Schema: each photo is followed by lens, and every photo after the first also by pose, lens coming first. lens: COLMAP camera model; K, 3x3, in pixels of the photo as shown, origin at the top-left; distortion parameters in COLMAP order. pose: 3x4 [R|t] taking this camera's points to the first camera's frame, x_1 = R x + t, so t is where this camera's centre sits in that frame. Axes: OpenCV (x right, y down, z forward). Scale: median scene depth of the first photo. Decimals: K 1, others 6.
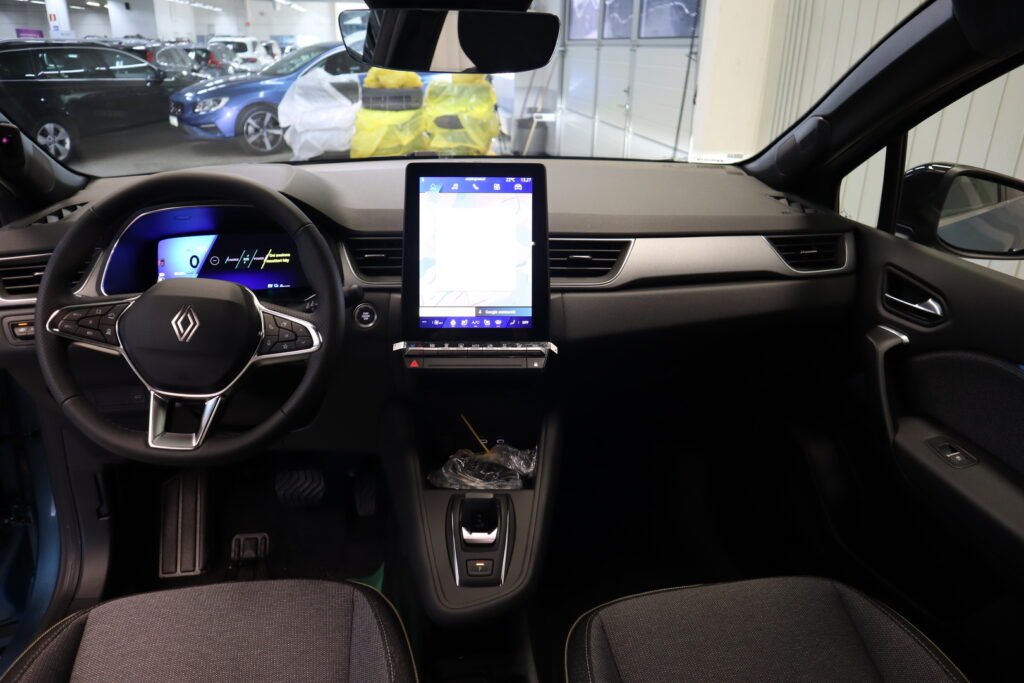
lens RADIAL K [[738.6, 0, 512.0], [0, 738.6, 340.4], [0, 0, 1]] dist [-0.051586, 0.000254]
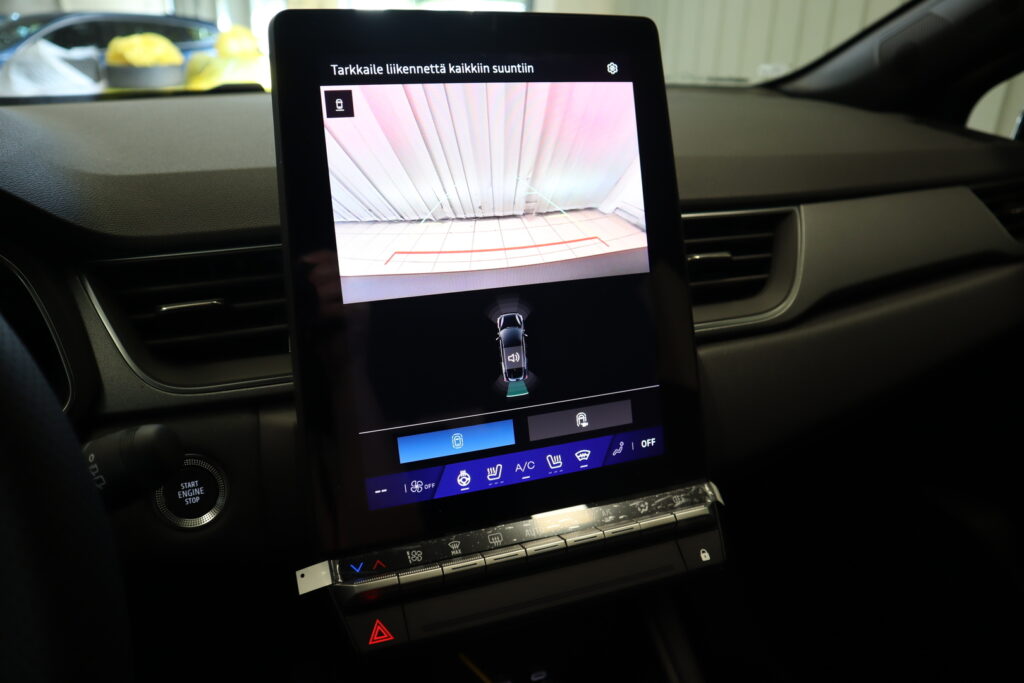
lens RADIAL K [[738.6, 0, 511.5], [0, 738.6, 336.1], [0, 0, 1]] dist [-0.051586, 0.000254]
pose [[0.950518, -0.119872, 0.286613, -0.149167], [0.117651, 0.992740, 0.025023, -0.095425], [-0.287531, 0.009935, 0.957720, 0.654663]]
